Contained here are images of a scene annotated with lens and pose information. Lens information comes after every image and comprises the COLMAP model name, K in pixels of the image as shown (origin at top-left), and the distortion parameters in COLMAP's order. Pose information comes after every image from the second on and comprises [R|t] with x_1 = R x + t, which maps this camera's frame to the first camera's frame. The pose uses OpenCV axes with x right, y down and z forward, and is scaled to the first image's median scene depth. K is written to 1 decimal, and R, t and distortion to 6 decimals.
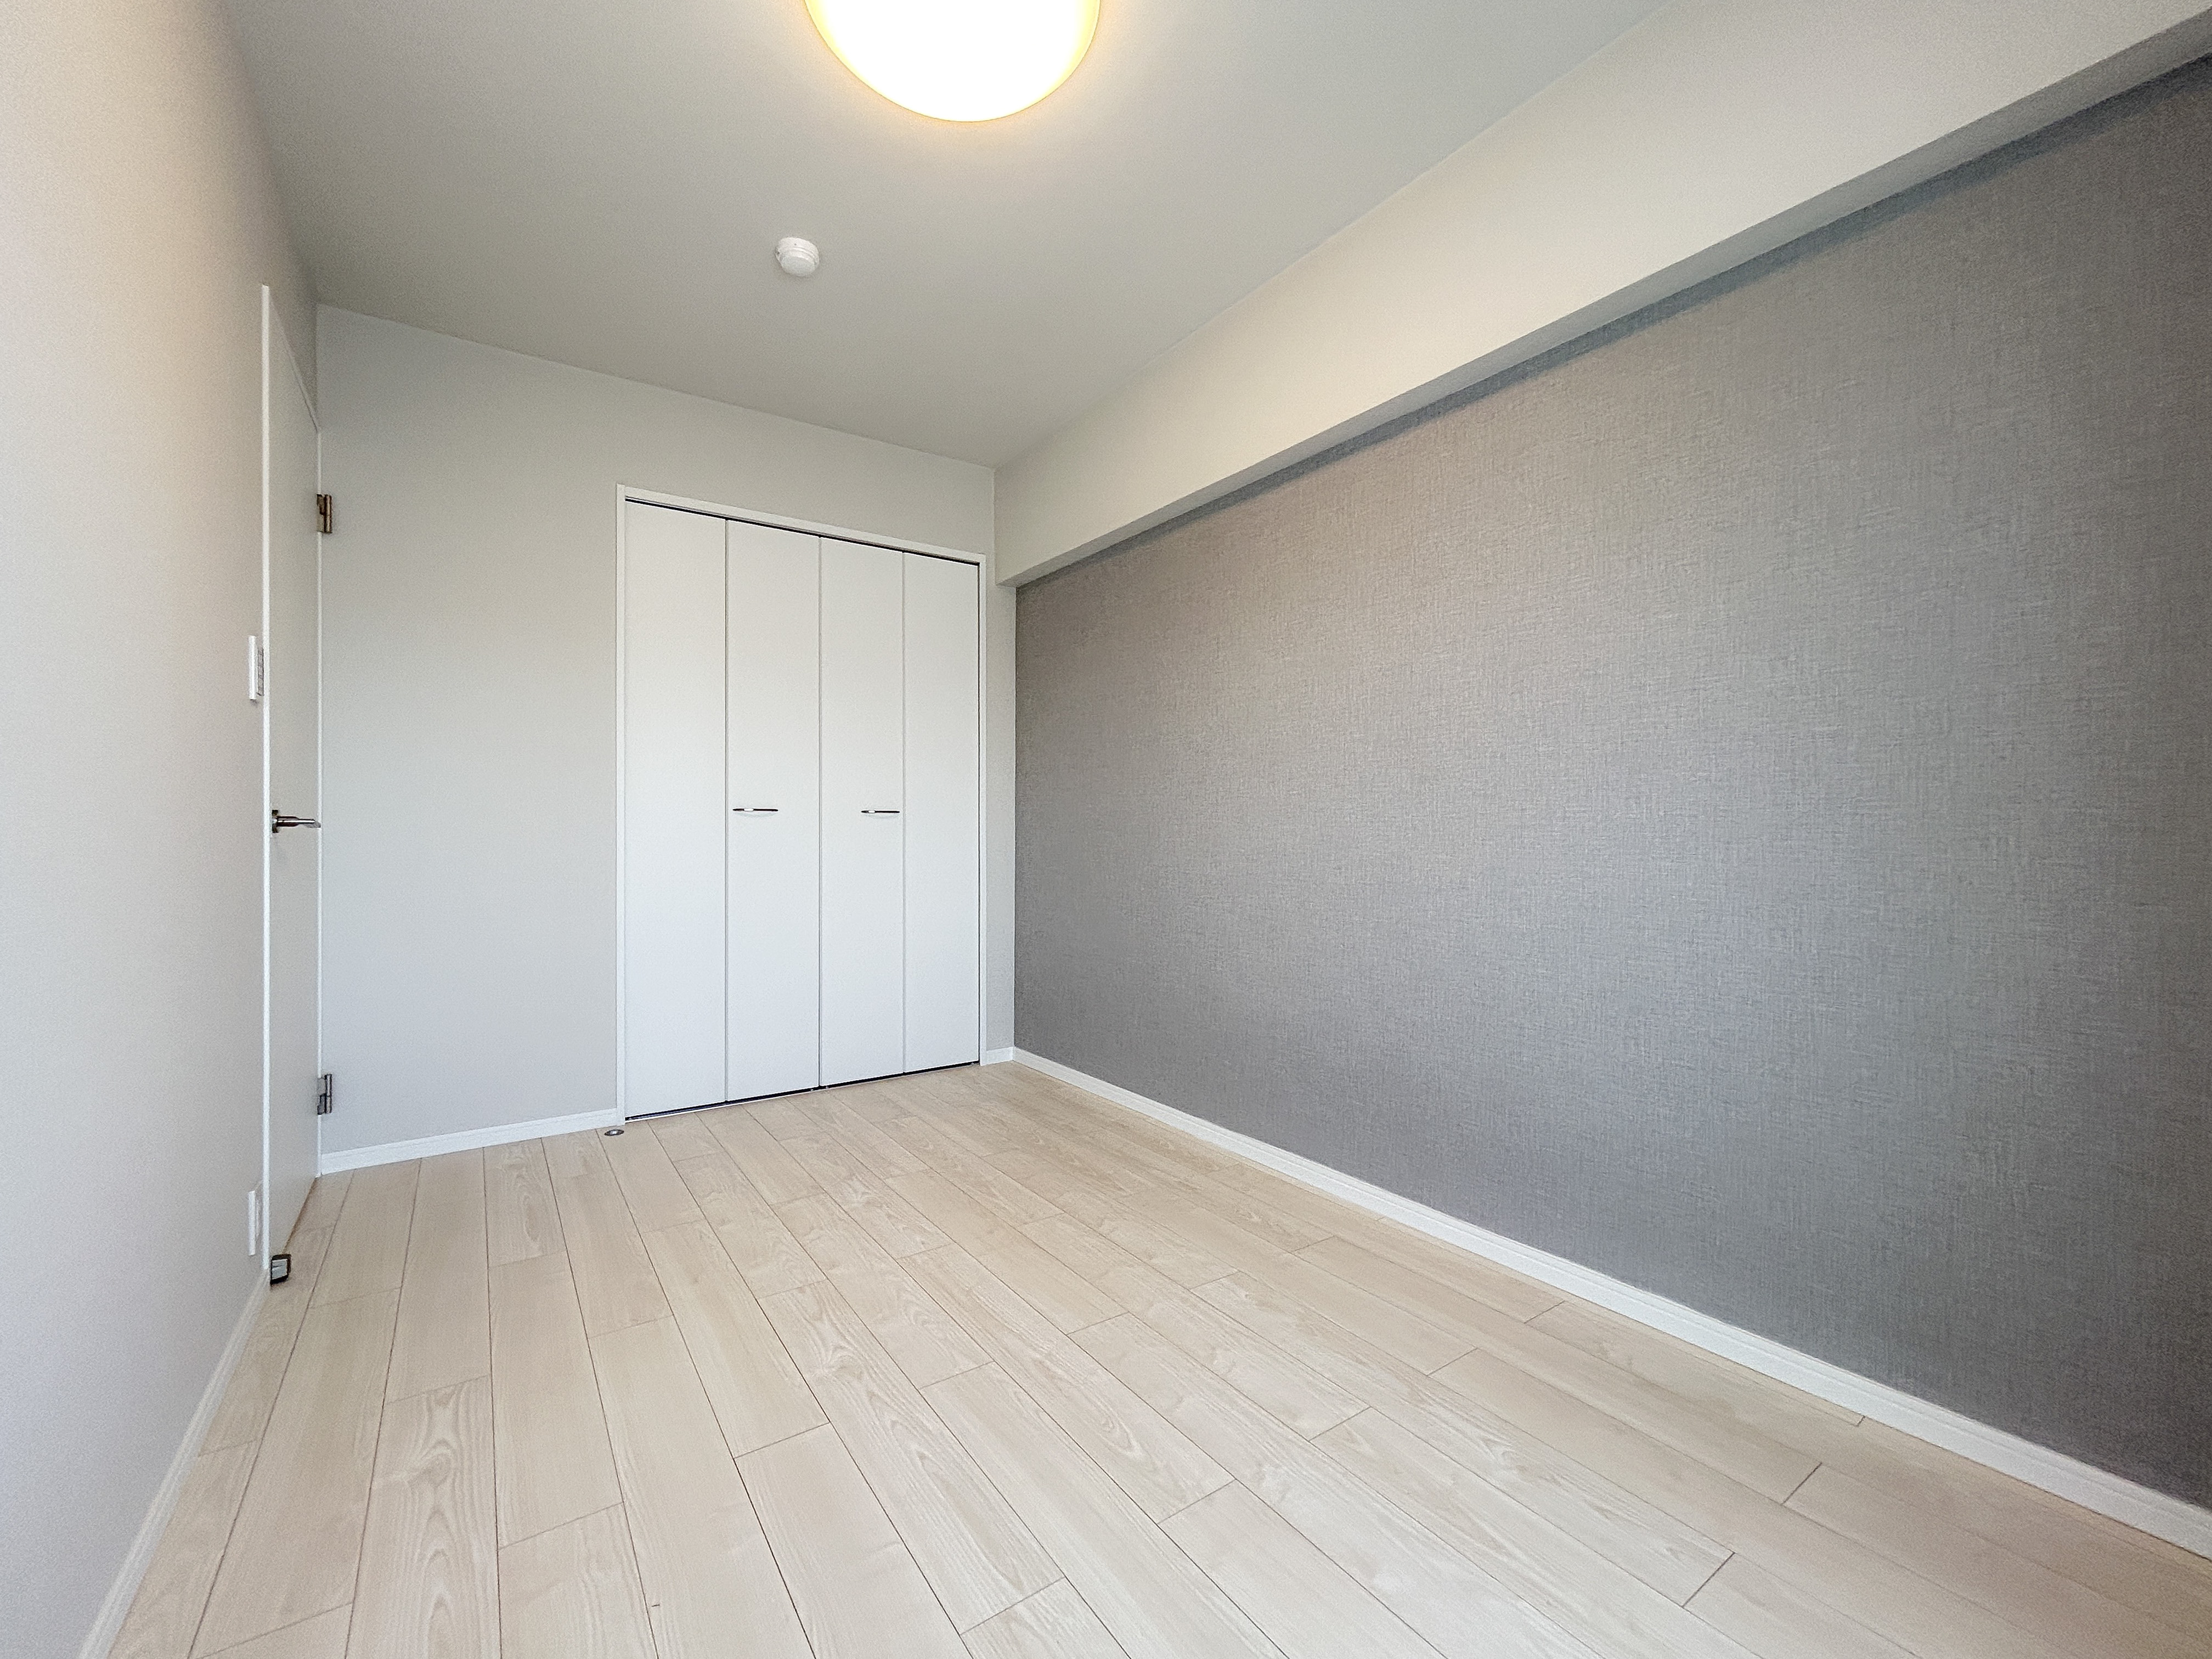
lens RADIAL K [[904.9, 0, 1062.3], [0, 904.9, 833.8], [0, 0, 1]] dist [0.000657, -0.002456]
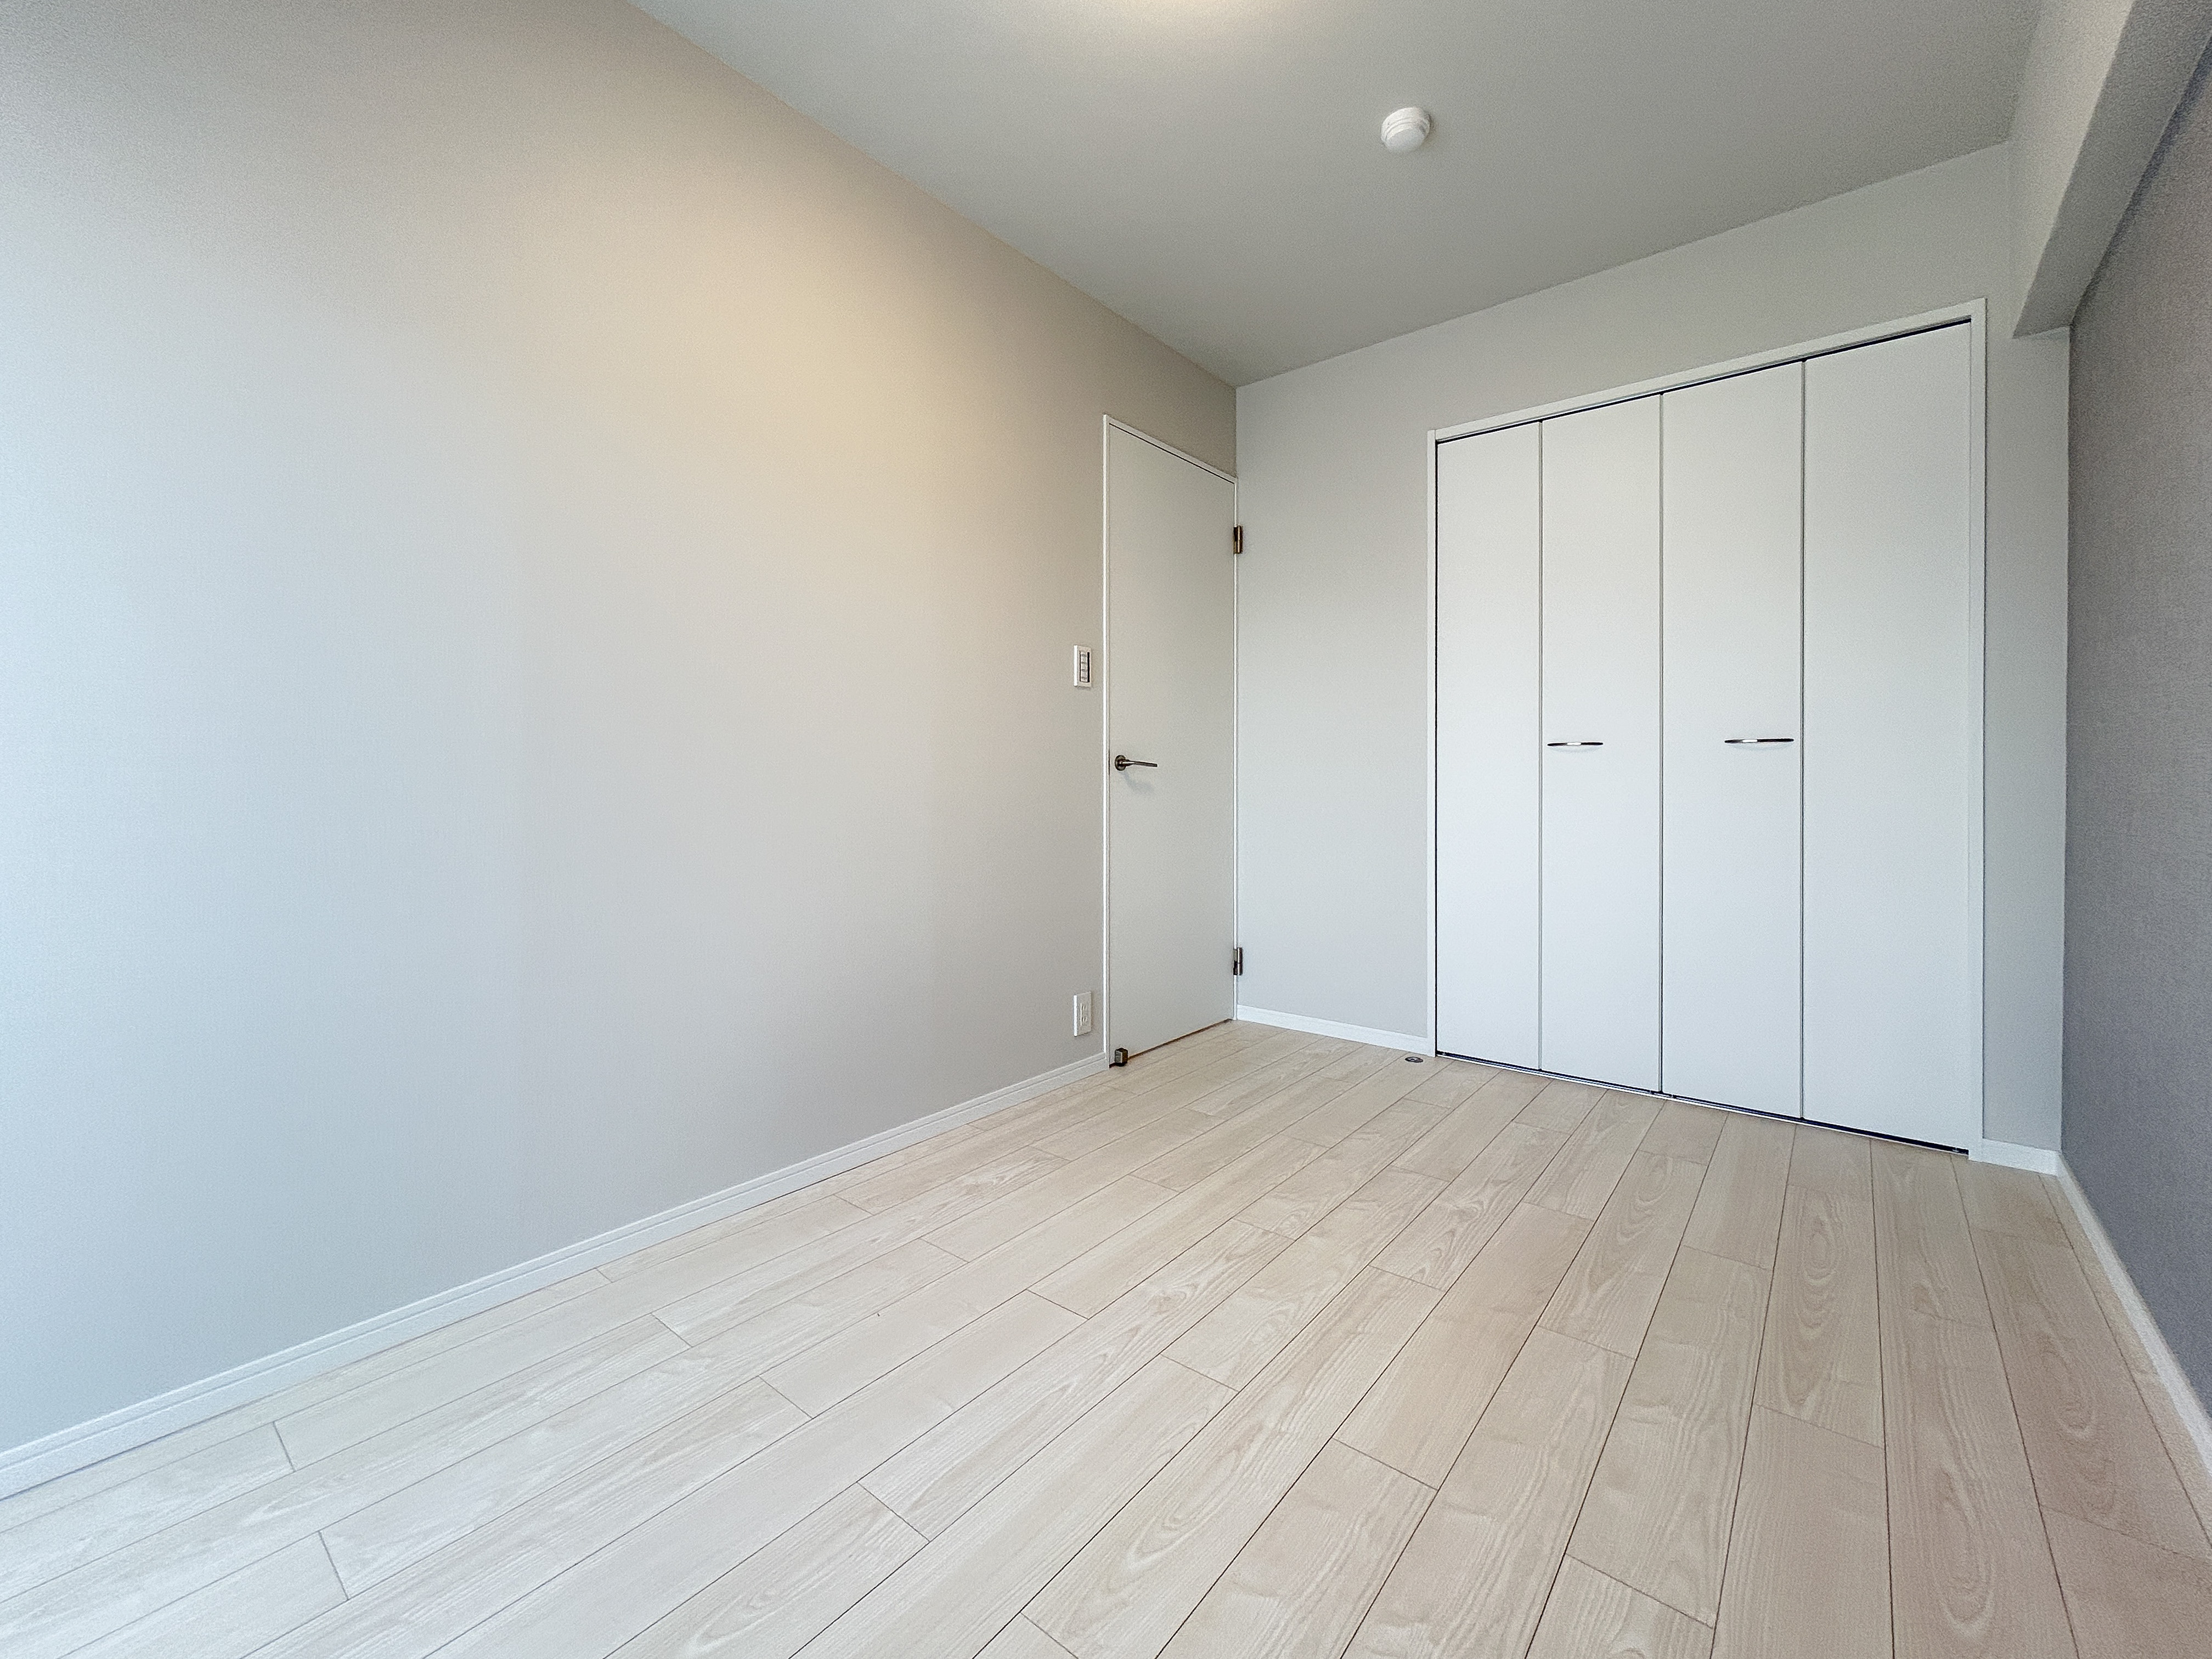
lens RADIAL K [[904.9, 0, 1129.7], [0, 904.9, 785.7], [0, 0, 1]] dist [0.000657, -0.002456]
pose [[0.311106, 0.008147, -0.950340, 0.520846], [-0.003979, 0.999966, 0.007270, 0.012558], [0.950367, 0.001519, 0.311128, 0.489723]]
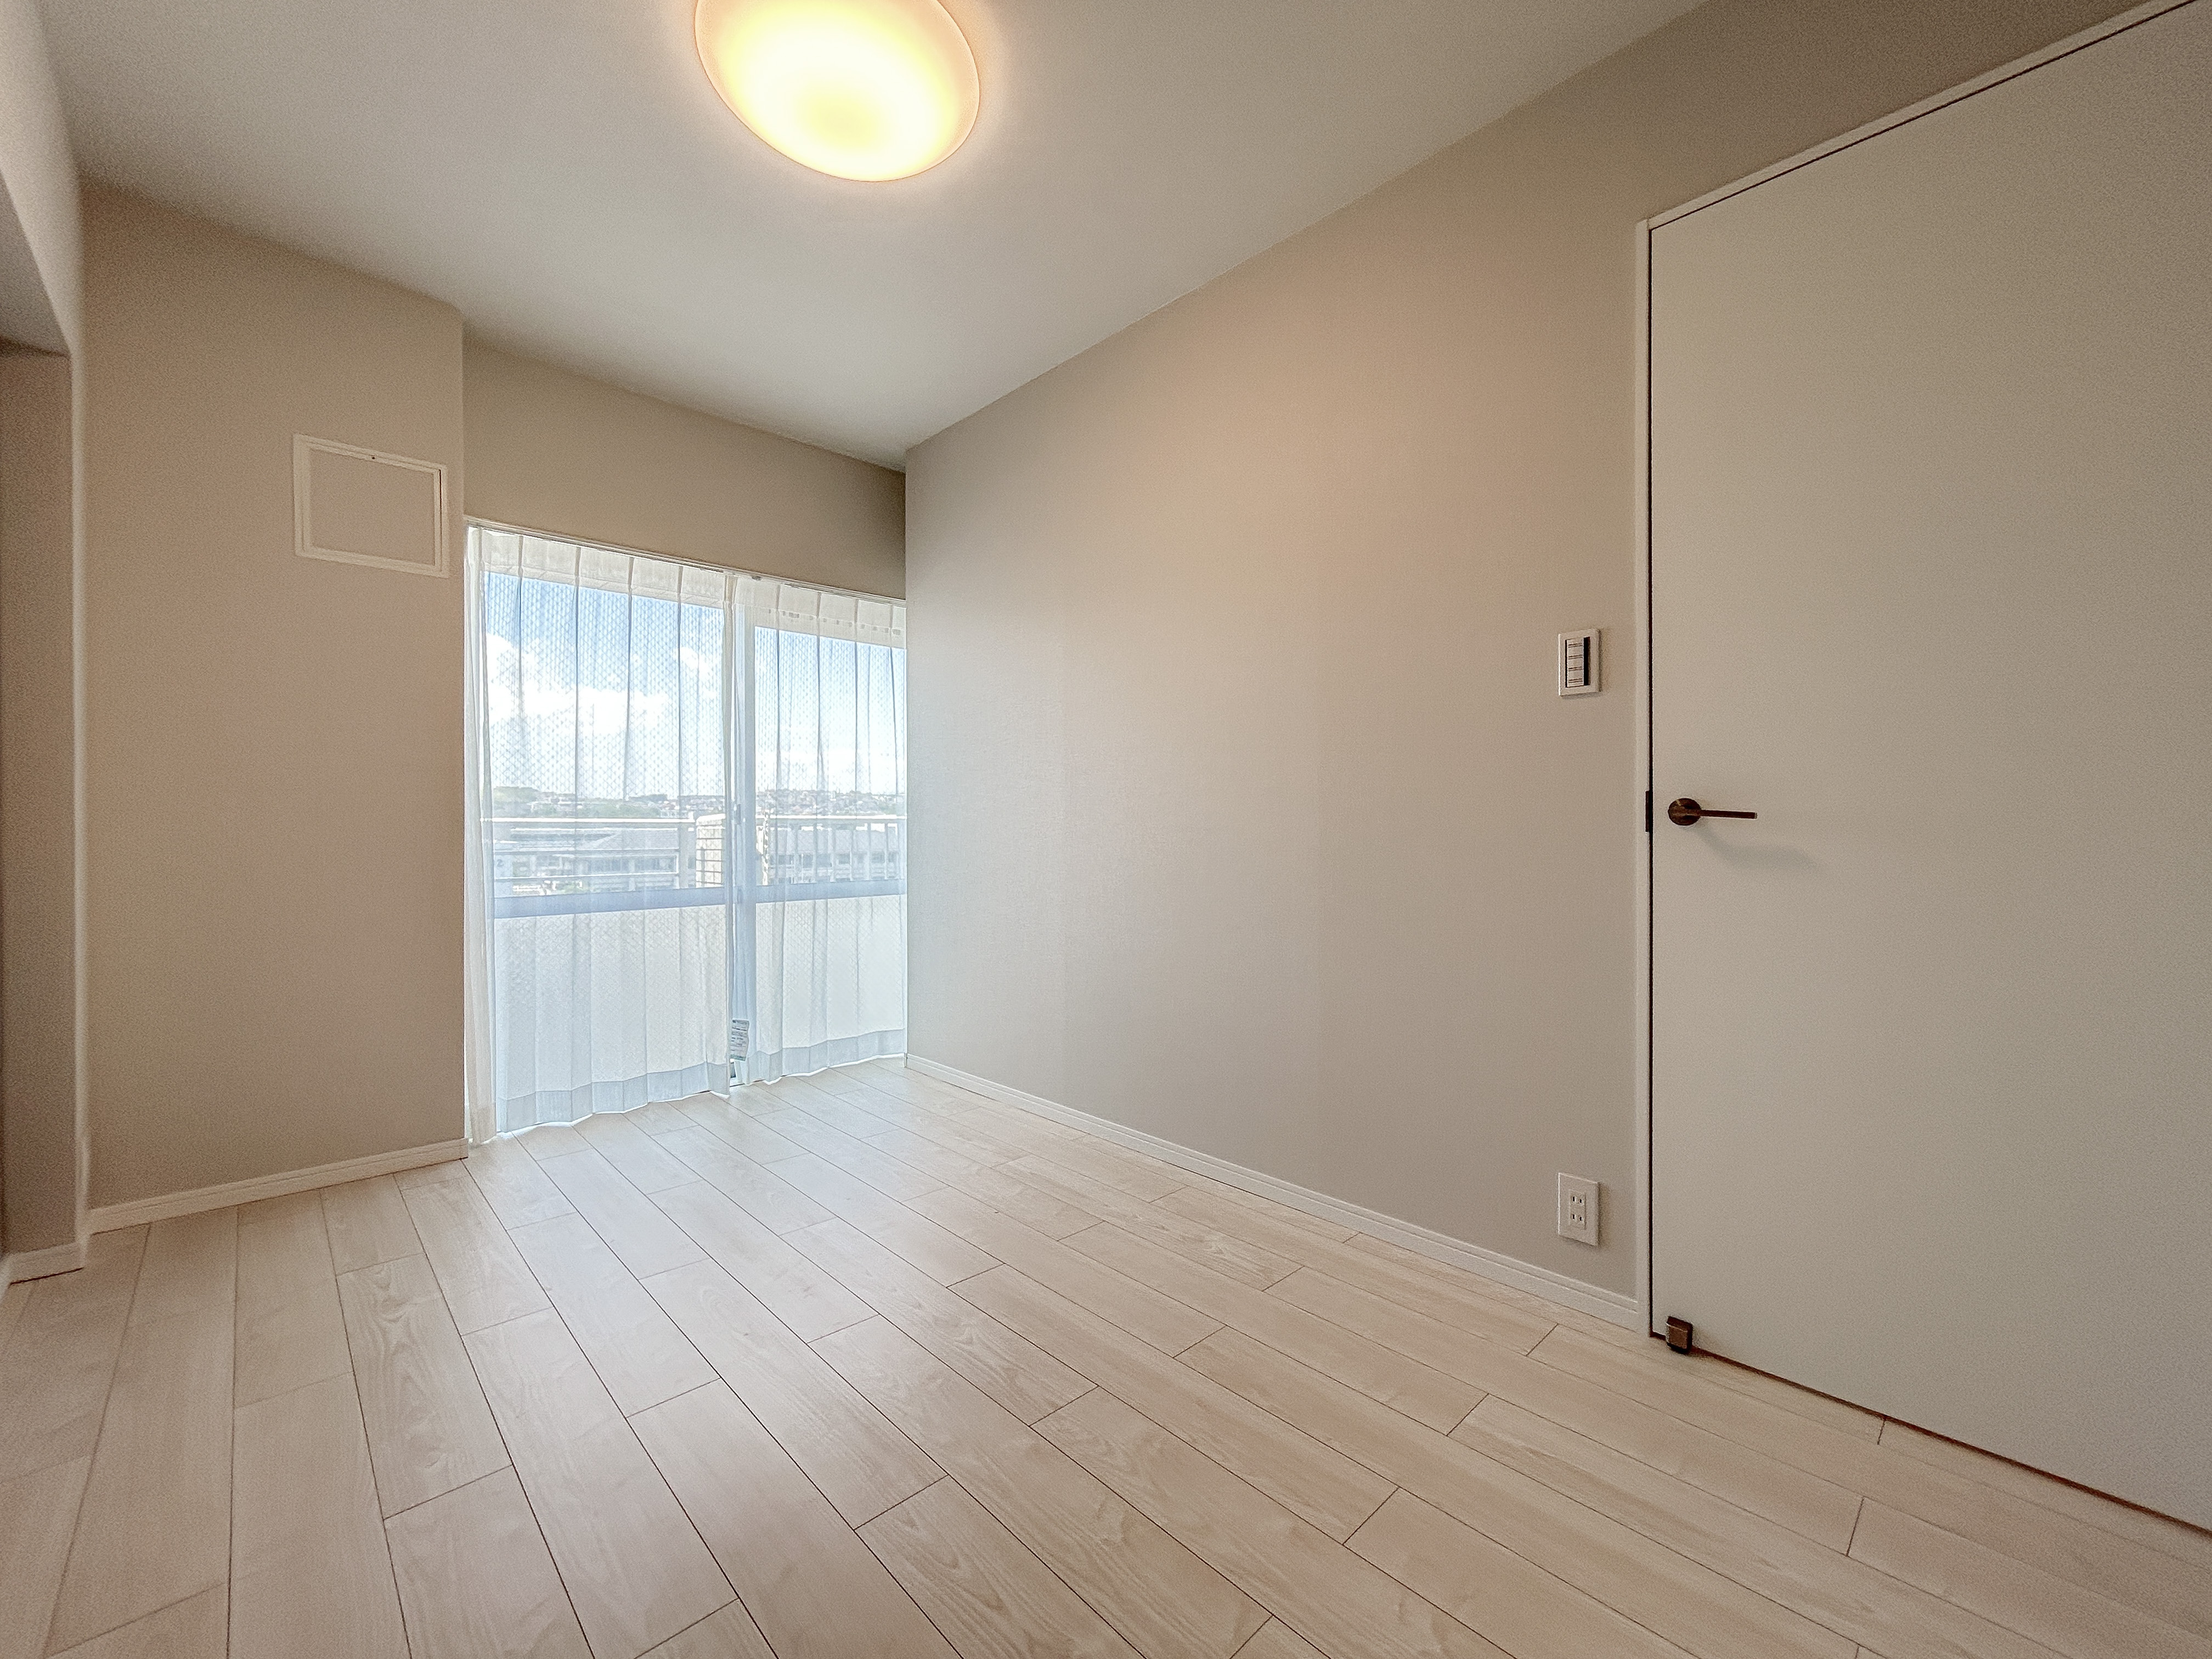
lens RADIAL K [[904.9, 0, 1095.8], [0, 904.9, 830.2], [0, 0, 1]] dist [0.000657, -0.002456]
pose [[-0.984076, 0.007200, -0.177602, -0.166432], [0.005265, 0.999922, 0.011364, -0.002419], [0.177670, 0.010248, -0.984037, 1.562623]]
